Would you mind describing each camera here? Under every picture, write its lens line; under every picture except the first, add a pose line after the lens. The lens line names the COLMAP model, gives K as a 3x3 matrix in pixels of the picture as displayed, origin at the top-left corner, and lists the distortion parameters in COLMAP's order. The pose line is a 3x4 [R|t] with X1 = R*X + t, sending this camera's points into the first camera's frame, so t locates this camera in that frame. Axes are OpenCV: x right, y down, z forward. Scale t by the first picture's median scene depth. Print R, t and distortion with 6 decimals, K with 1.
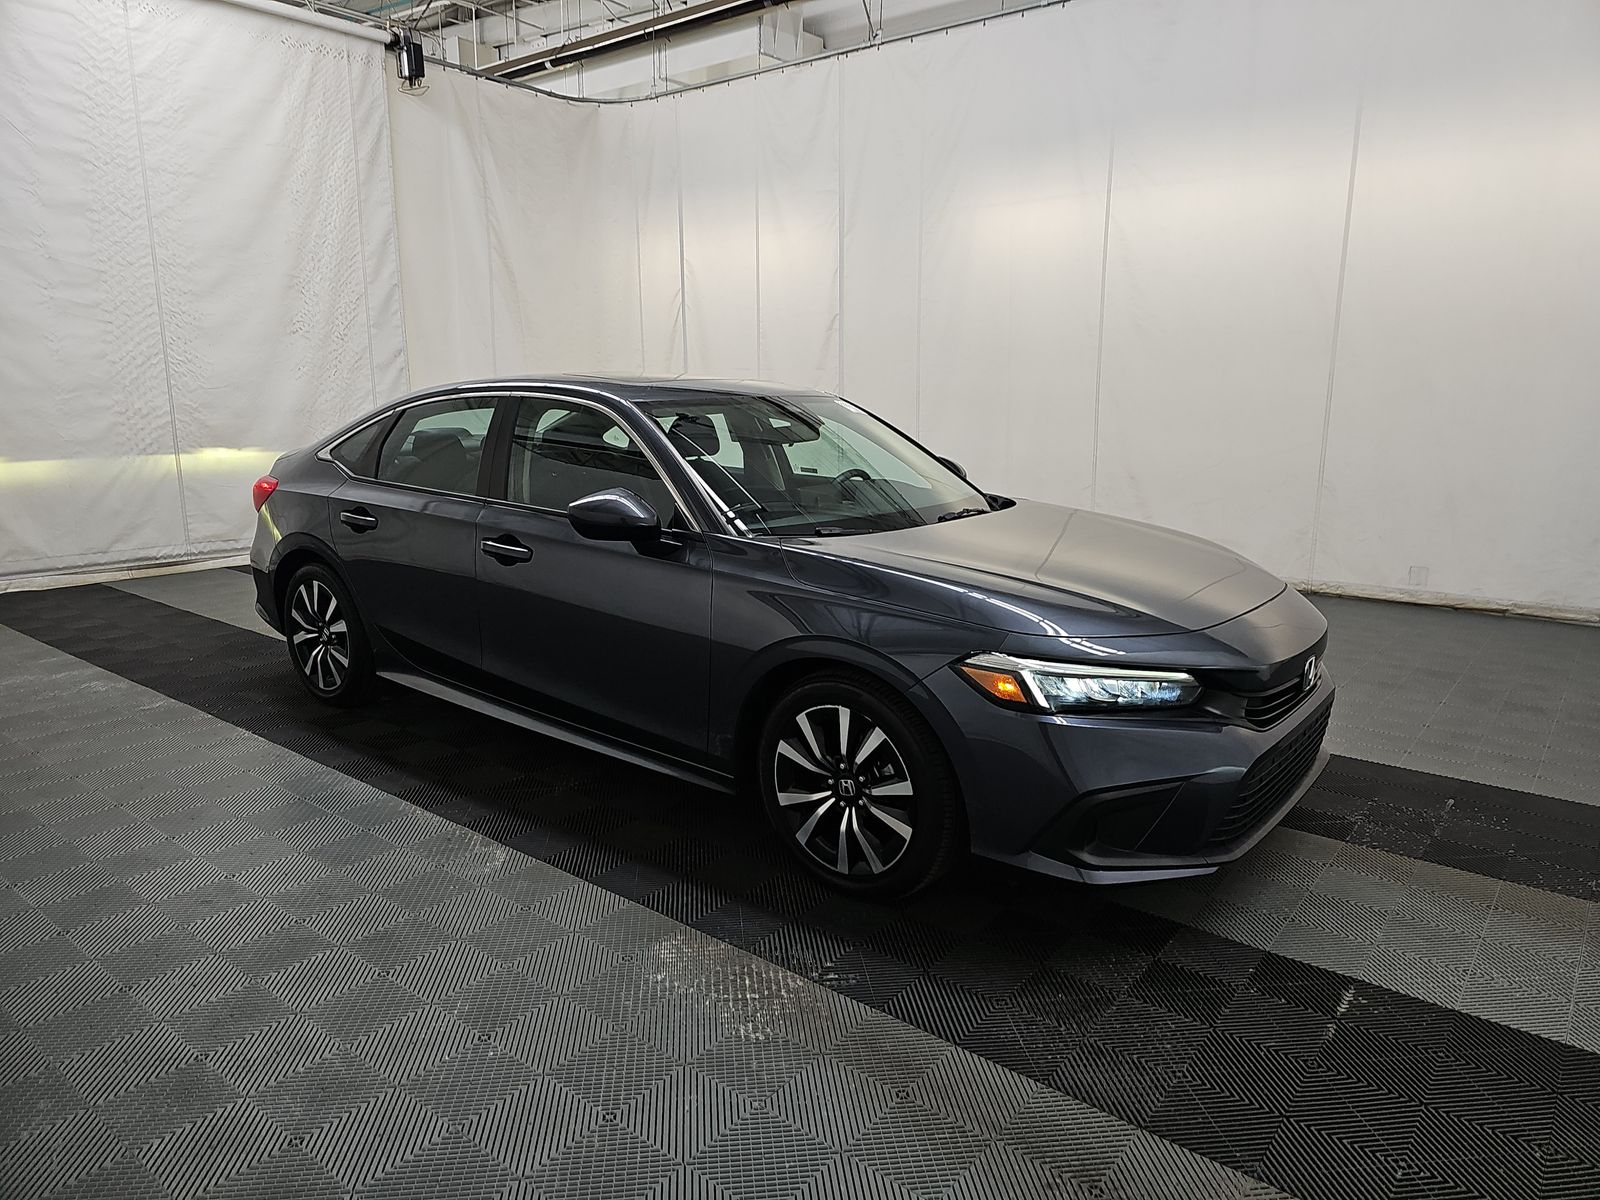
lens RADIAL K [[1090.0, 0, 809.9], [0, 1090.0, 601.7], [0, 0, 1]] dist [0.094308, -0.061125]
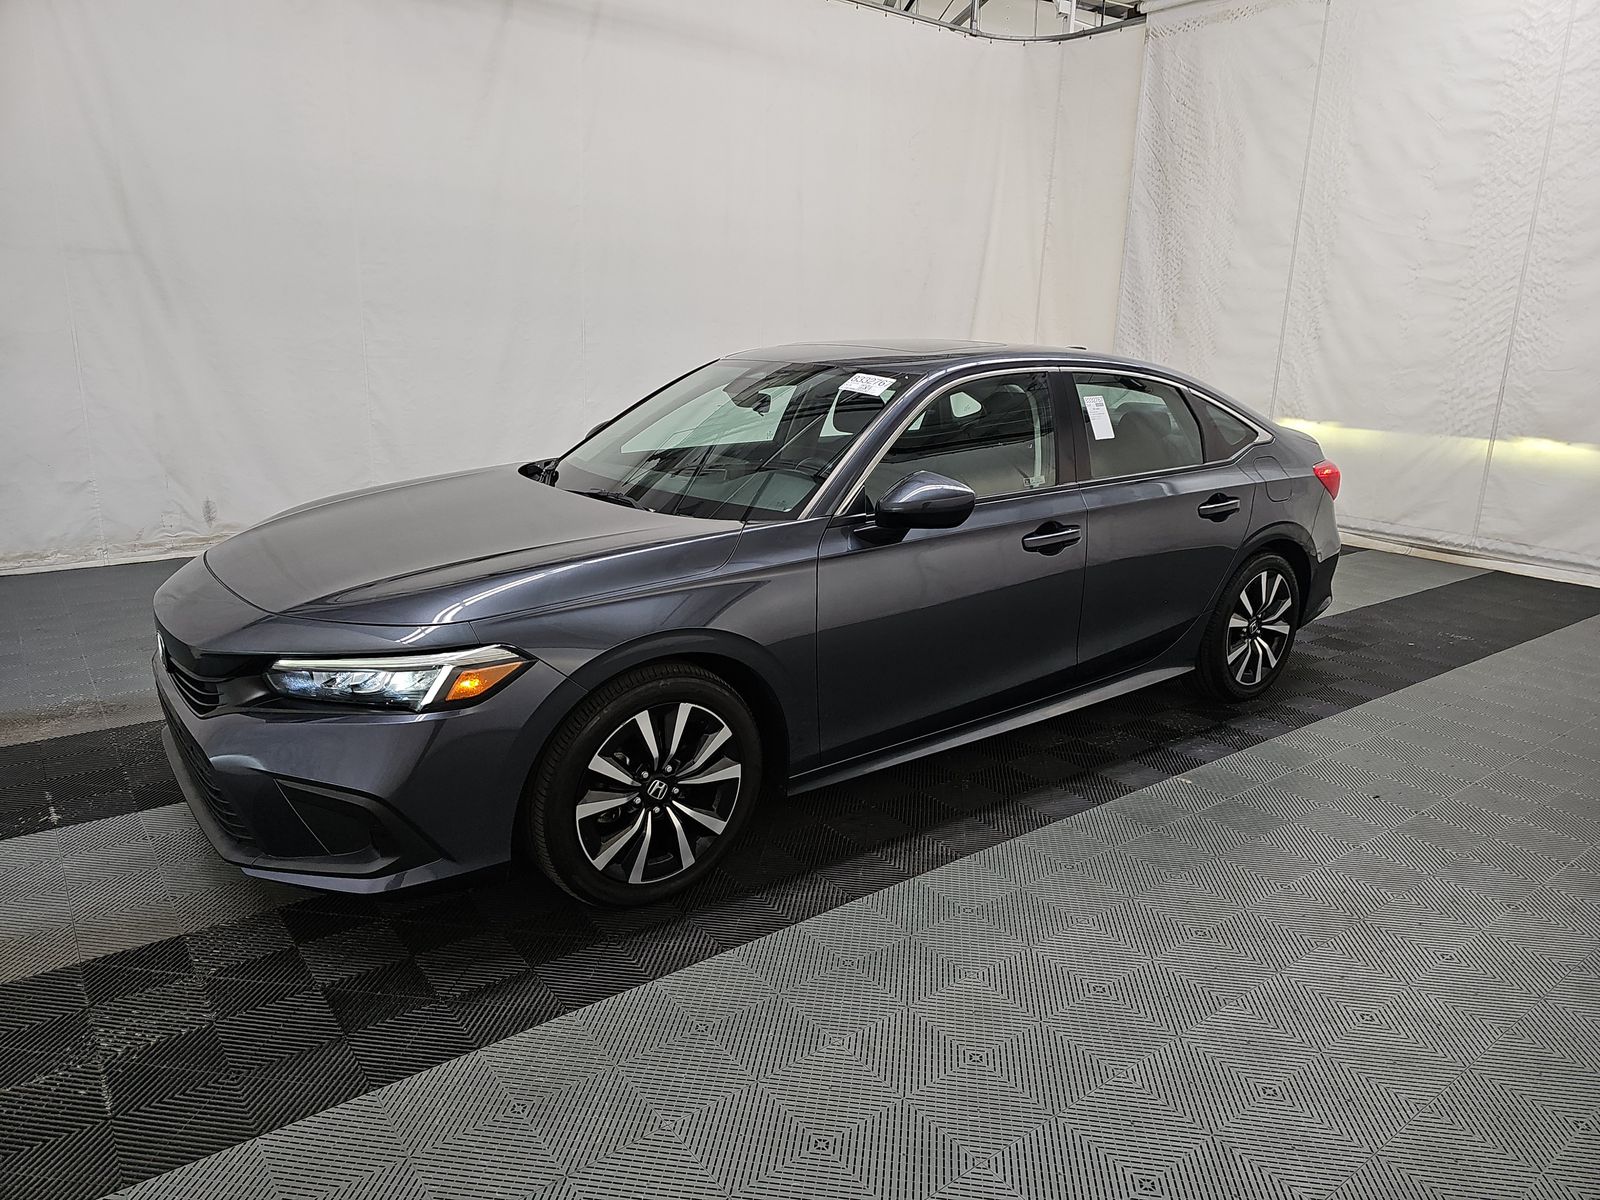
lens RADIAL K [[1090.0, 0, 809.9], [0, 1090.0, 601.7], [0, 0, 1]] dist [0.094308, -0.061125]
pose [[-0.230370, 0.228449, -0.945907, 0.483051], [-0.228898, 0.932056, 0.280850, -0.141242], [0.945799, 0.281216, -0.162426, 0.667828]]
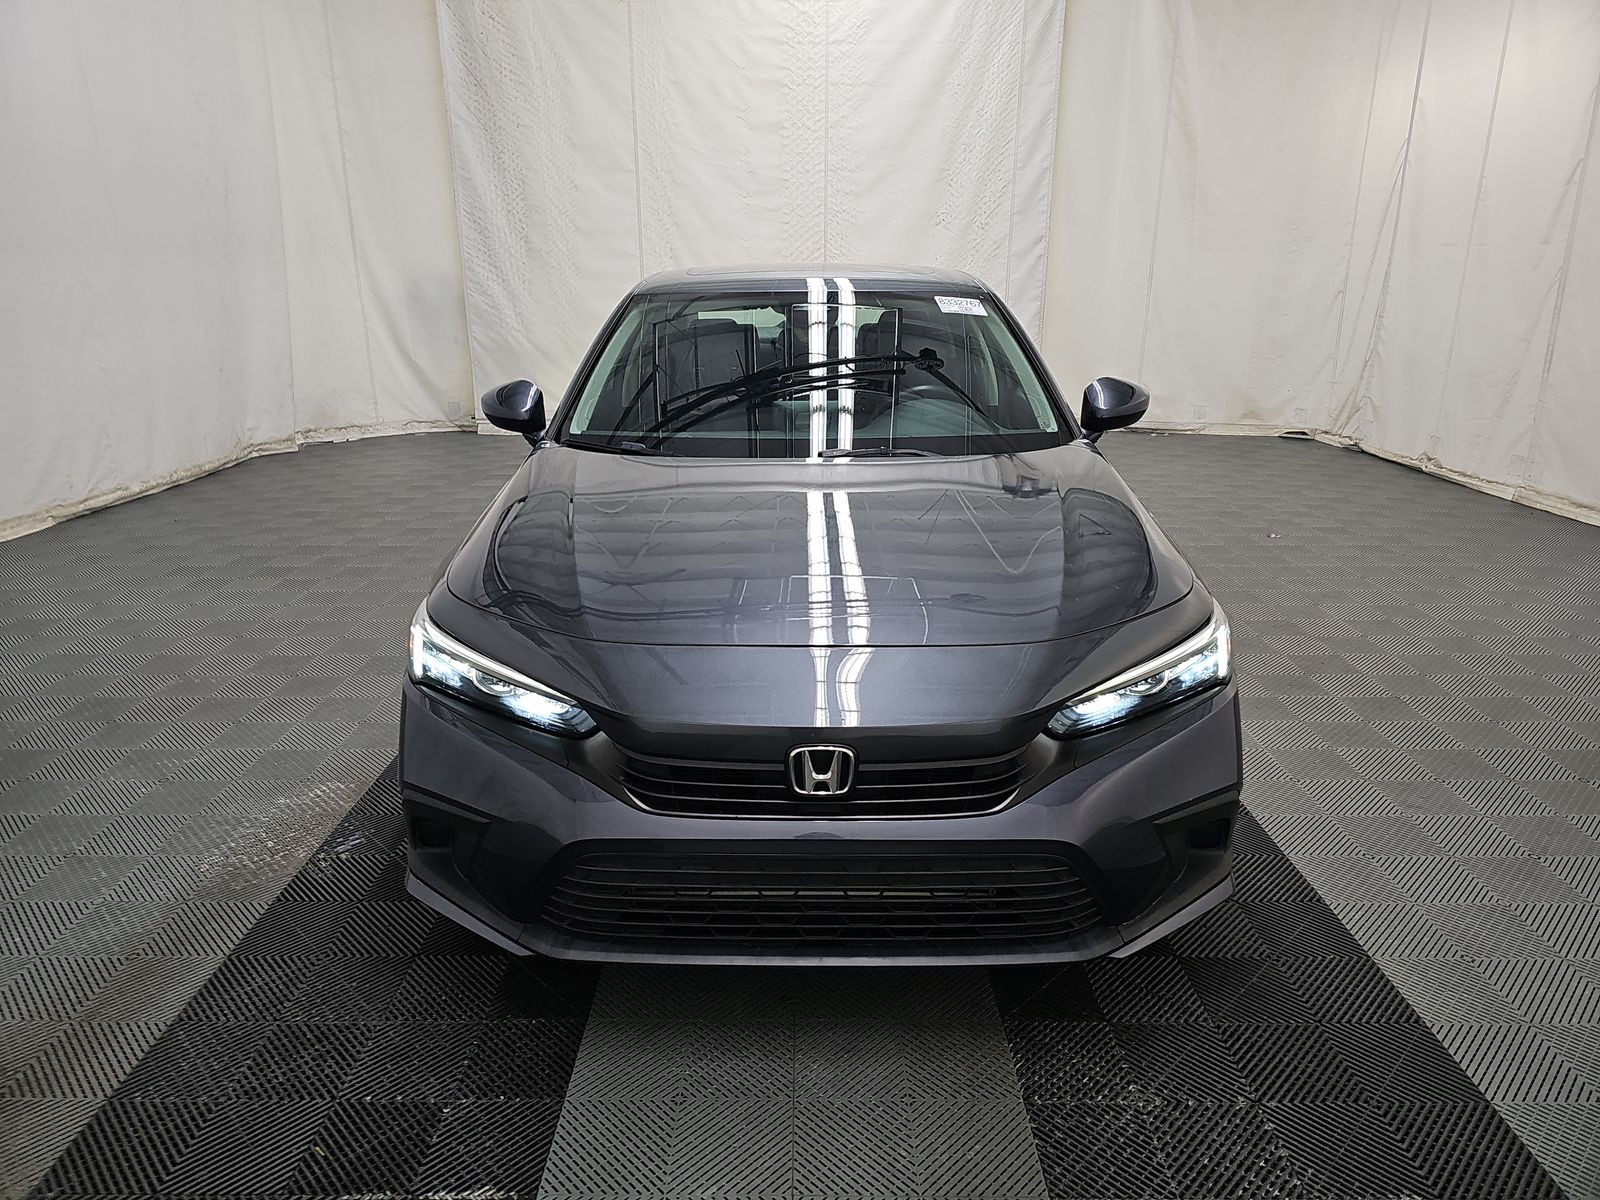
lens RADIAL K [[1087.3, 0, 803.7], [0, 1087.3, 603.7], [0, 0, 1]] dist [0.095761, -0.095282]
pose [[0.618656, 0.235008, -0.749690, 0.373679], [-0.153785, 0.971979, 0.177784, -0.058151], [0.770464, 0.005305, 0.637462, 0.241007]]
